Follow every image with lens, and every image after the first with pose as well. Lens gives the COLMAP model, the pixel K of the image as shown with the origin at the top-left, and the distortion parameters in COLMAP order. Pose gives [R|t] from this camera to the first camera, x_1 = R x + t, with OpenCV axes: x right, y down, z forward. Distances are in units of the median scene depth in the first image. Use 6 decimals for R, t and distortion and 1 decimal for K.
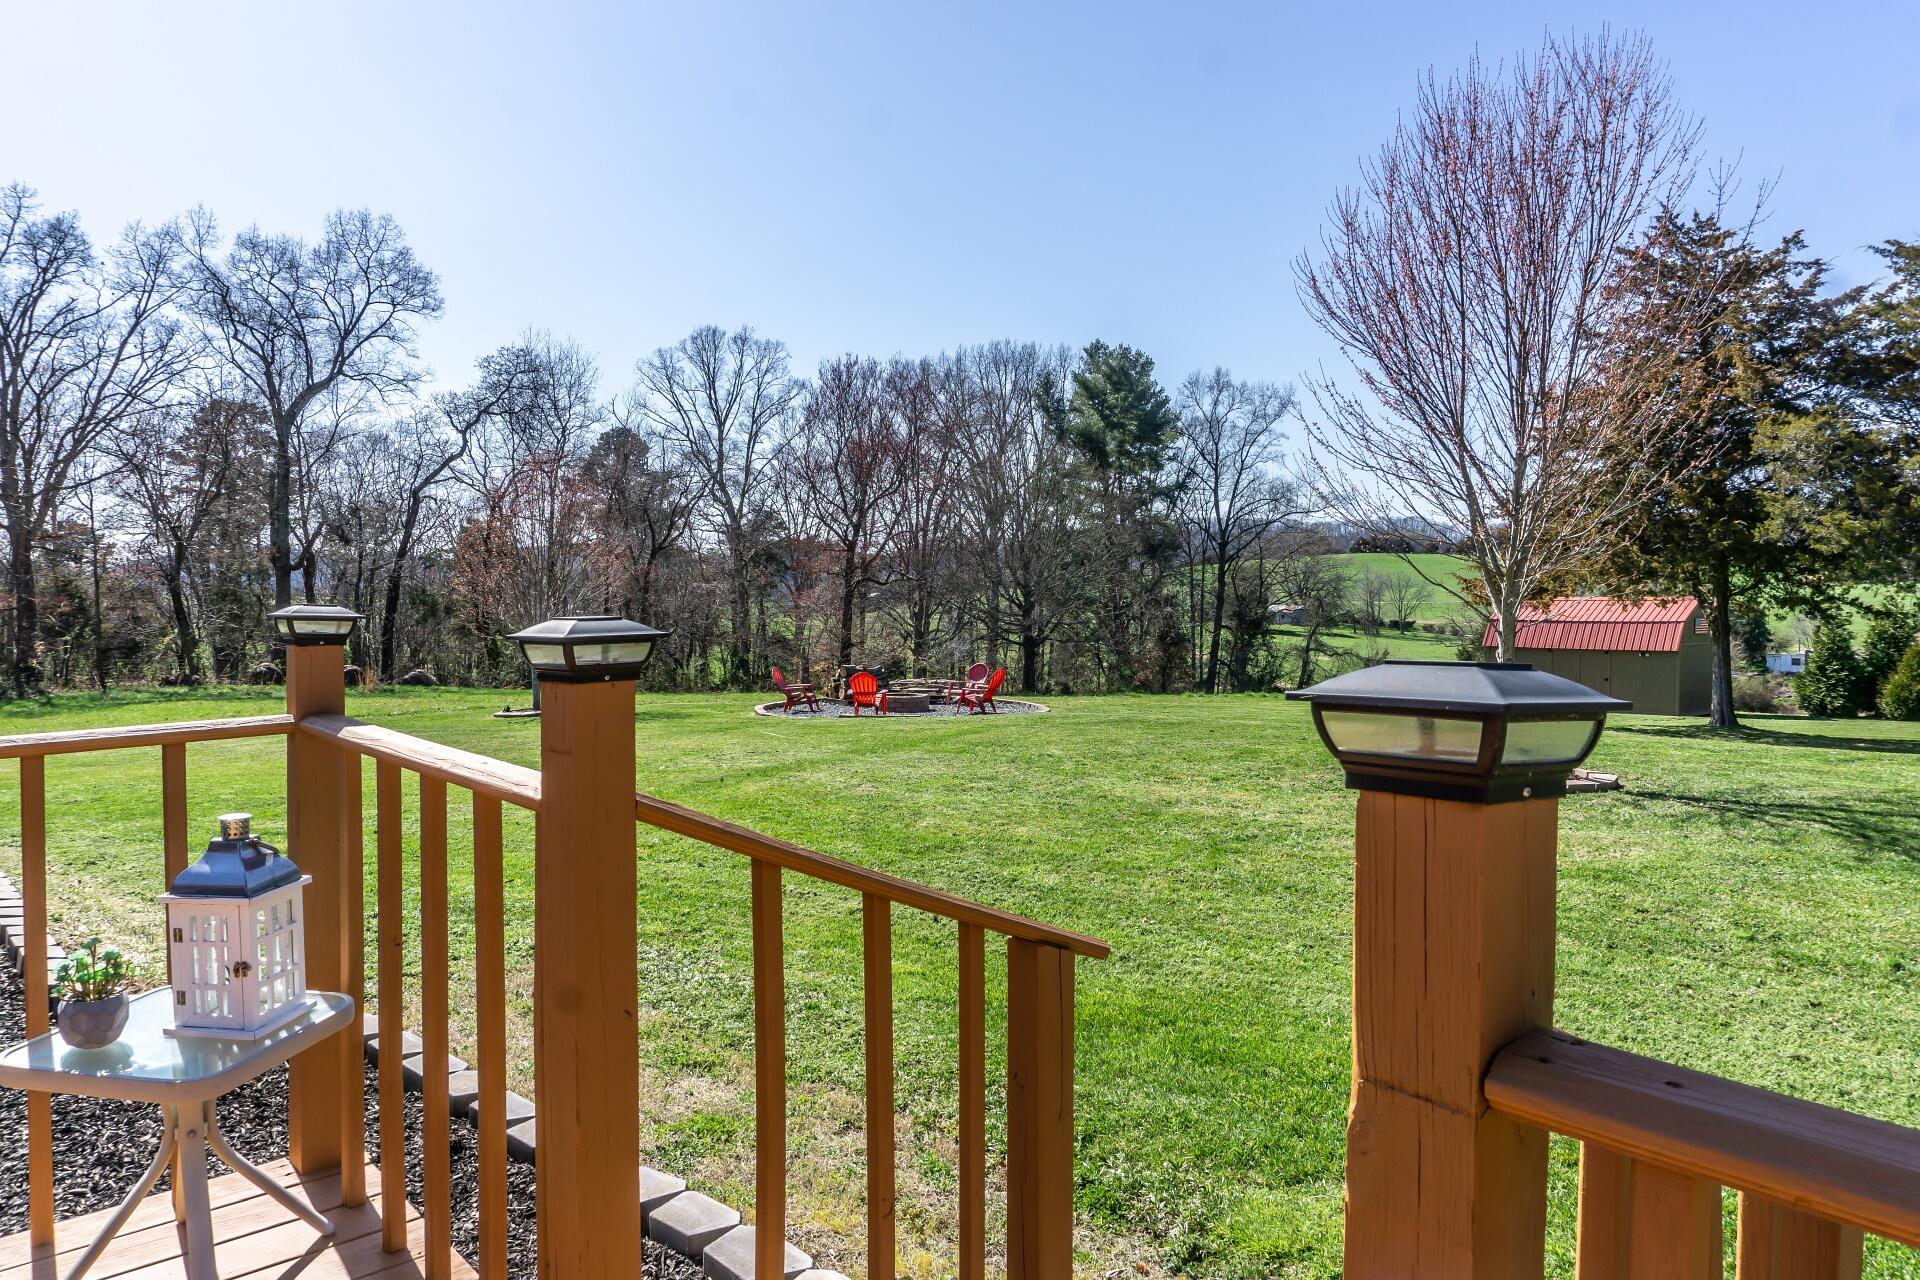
lens RADIAL K [[1288.7, 0, 951.8], [0, 1288.7, 641.9], [0, 0, 1]] dist [-0.018109, -0.008695]
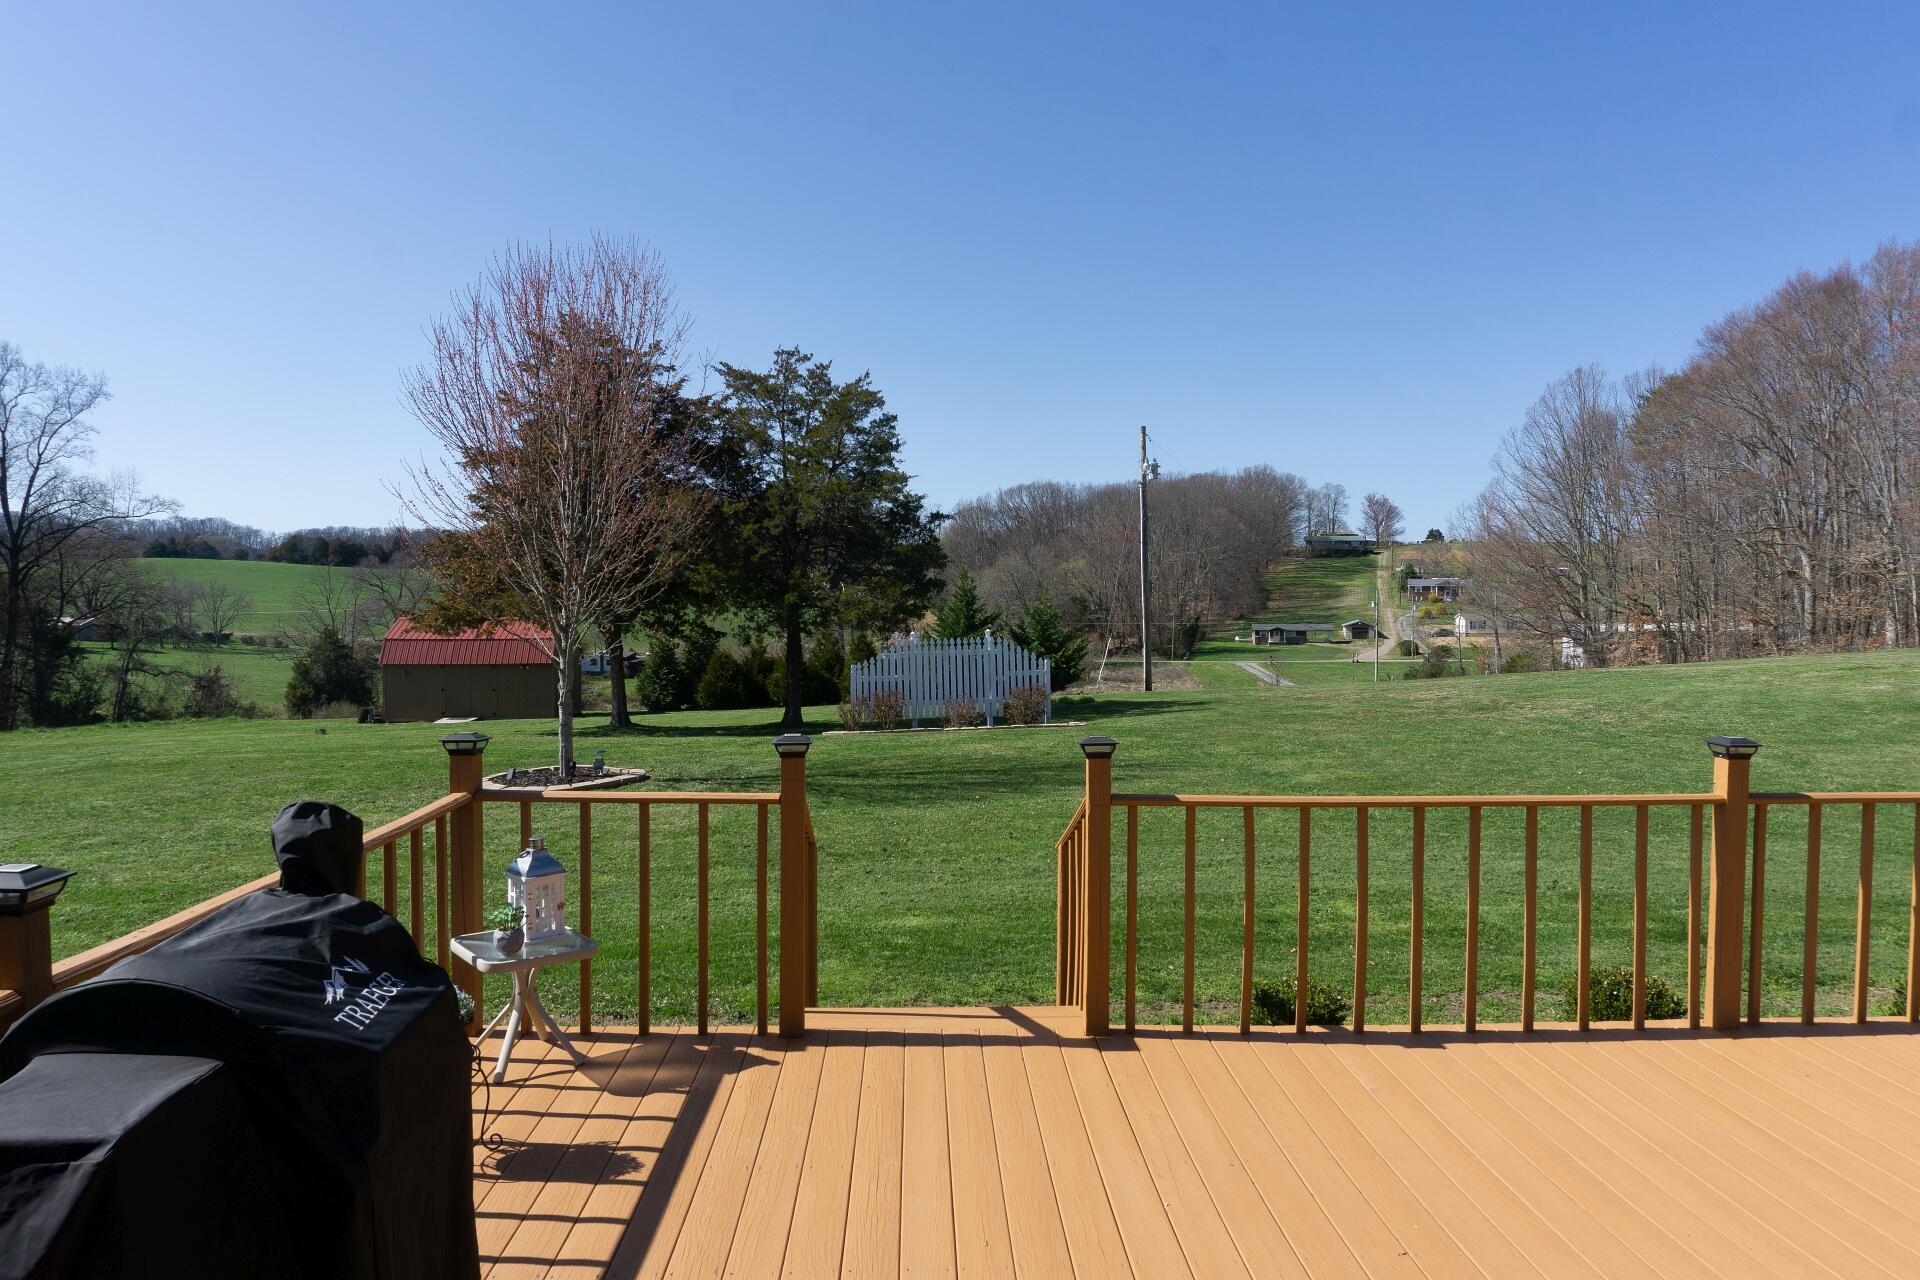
lens RADIAL K [[1288.7, 0, 963.7], [0, 1288.7, 637.6], [0, 0, 1]] dist [-0.018109, -0.008695]
pose [[0.641489, -0.021914, 0.766819, -0.051538], [0.029188, 0.999565, 0.004148, -0.005298], [-0.766576, 0.019721, 0.641850, -0.026952]]
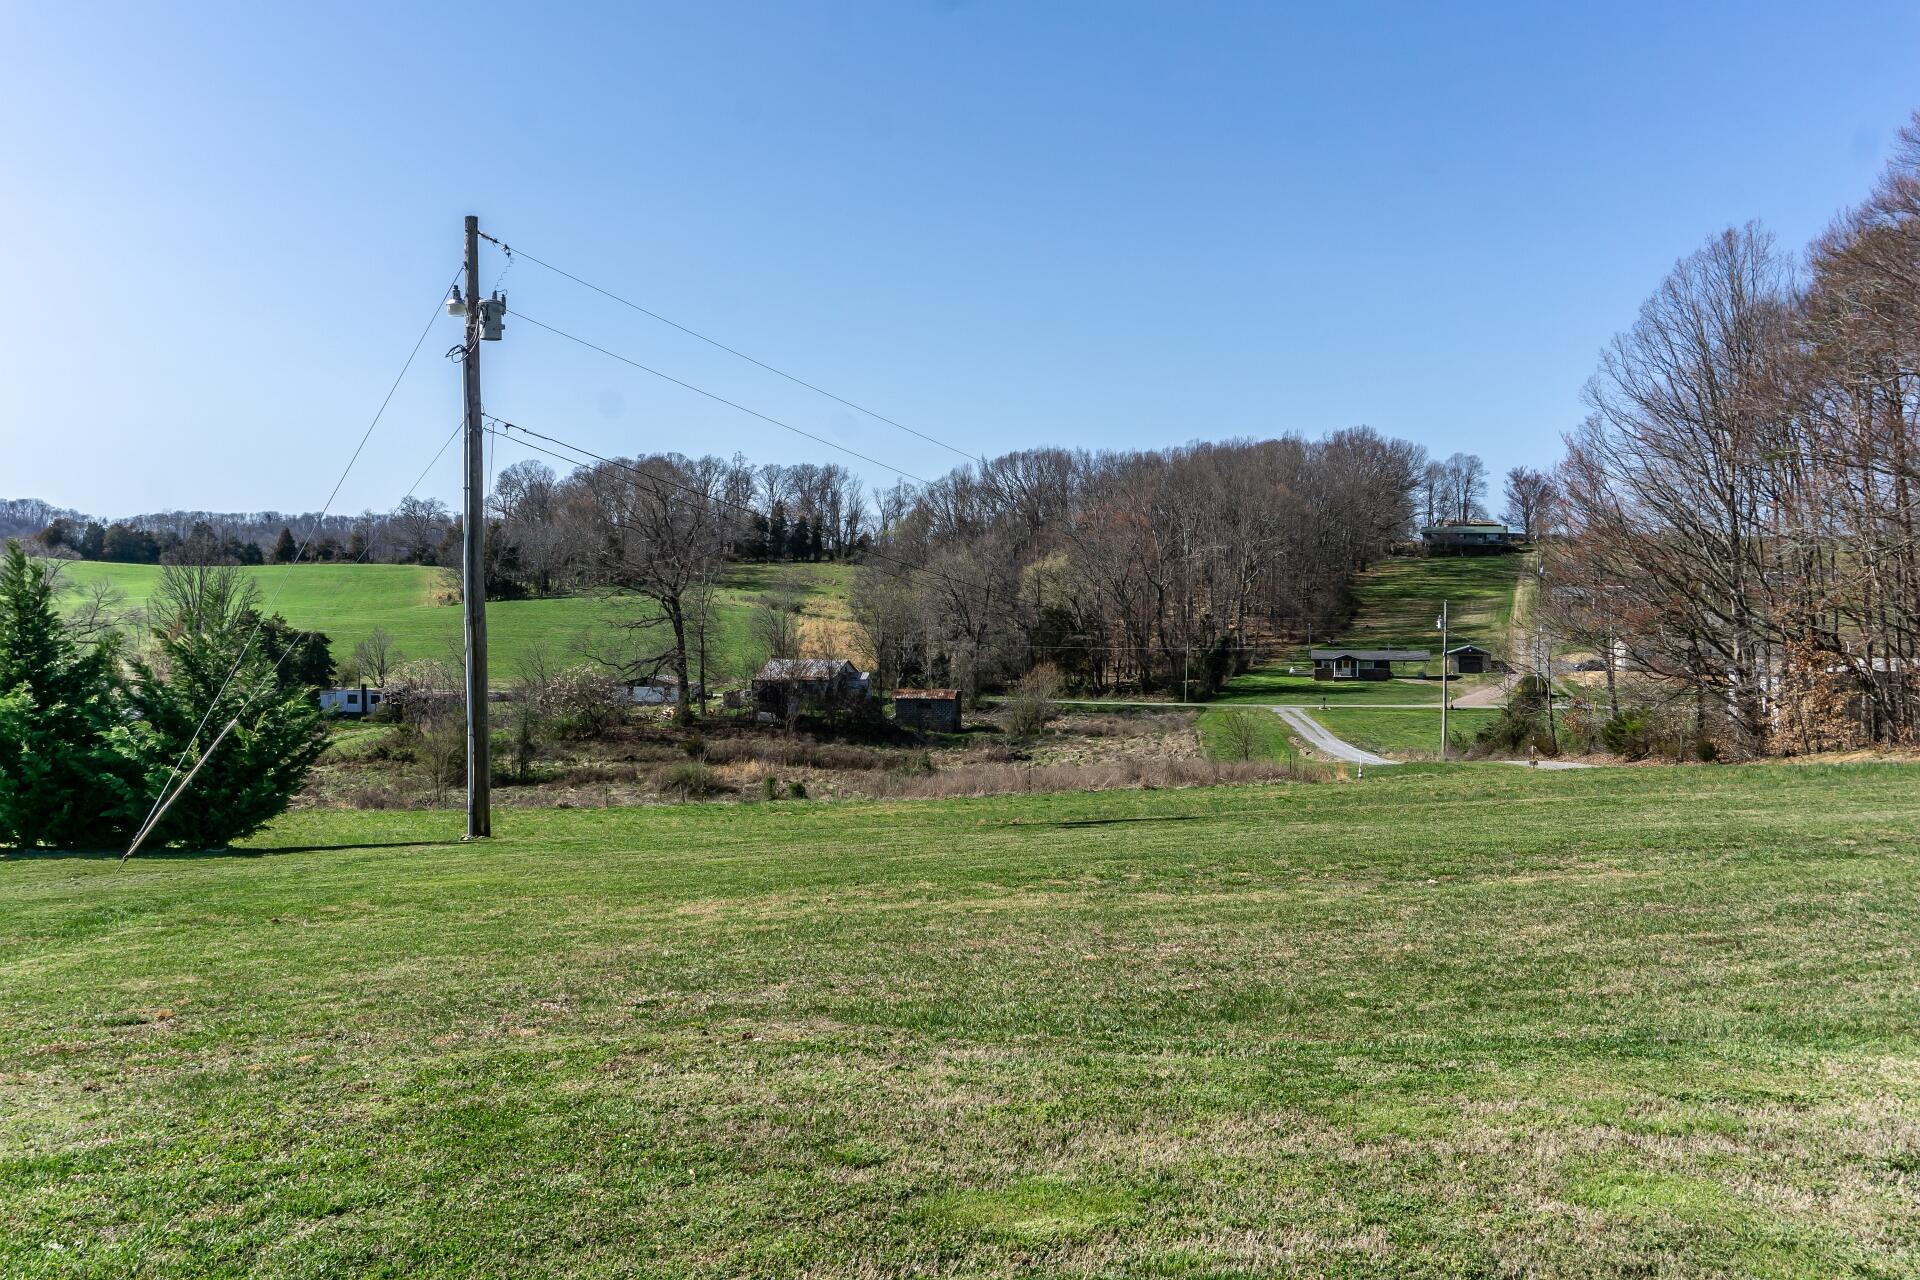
lens RADIAL K [[1699.5, 0, 927.5], [0, 1699.5, 628.4], [0, 0, 1]] dist [-0.002419, 0.023551]
pose [[0.673386, -0.002275, 0.739288, 0.329868], [0.021390, 0.999637, -0.016407, -0.009127], [-0.738982, 0.026862, 0.673190, 0.000980]]
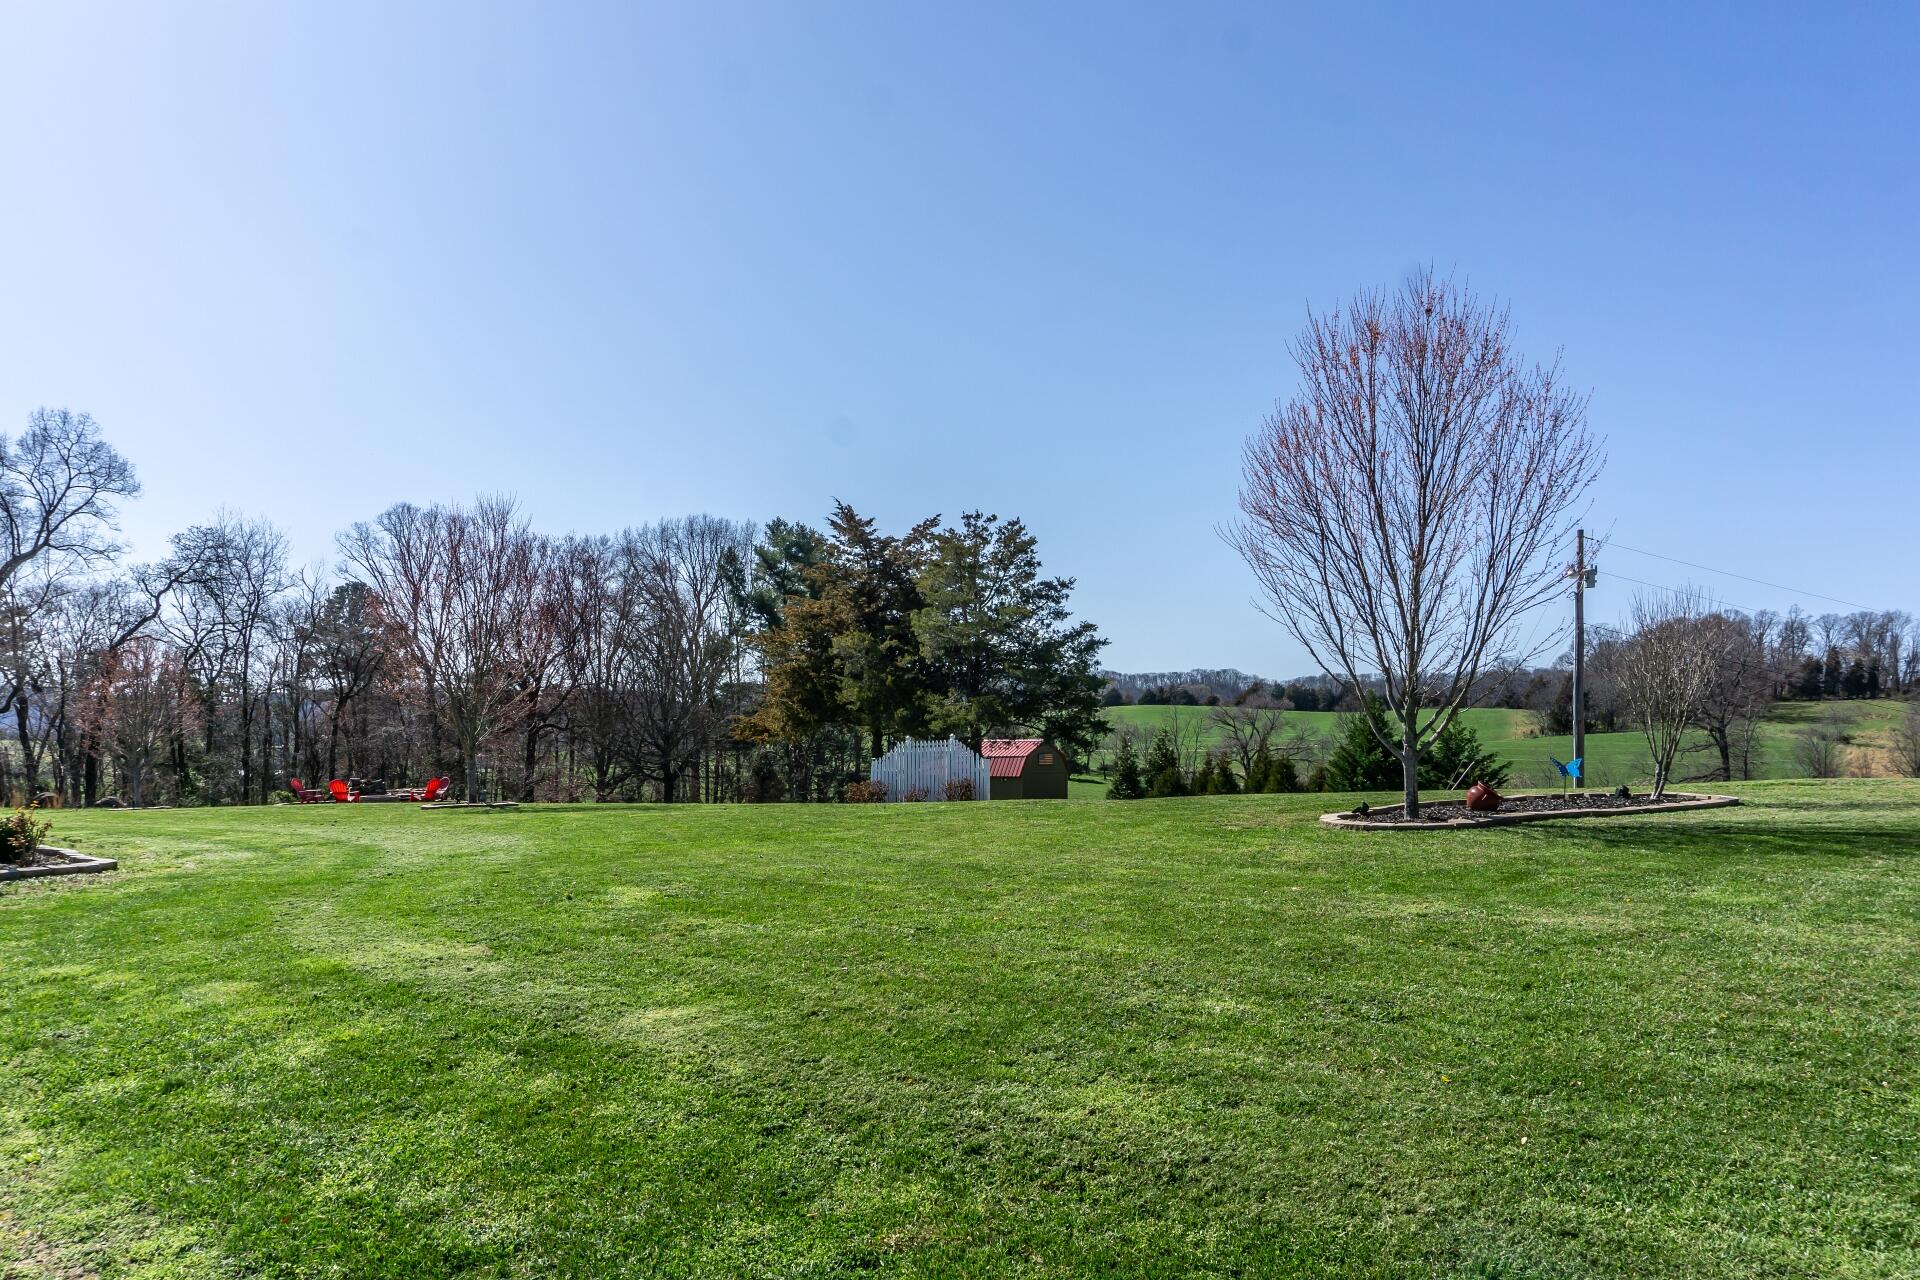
lens RADIAL K [[1288.7, 0, 959.1], [0, 1288.7, 786.1], [0, 0, 1]] dist [-0.018109, -0.008695]
pose [[0.990096, -0.000544, 0.140391, 0.163262], [0.001009, 0.999994, -0.003242, 0.012638], [-0.140389, 0.003352, 0.990091, -0.232547]]
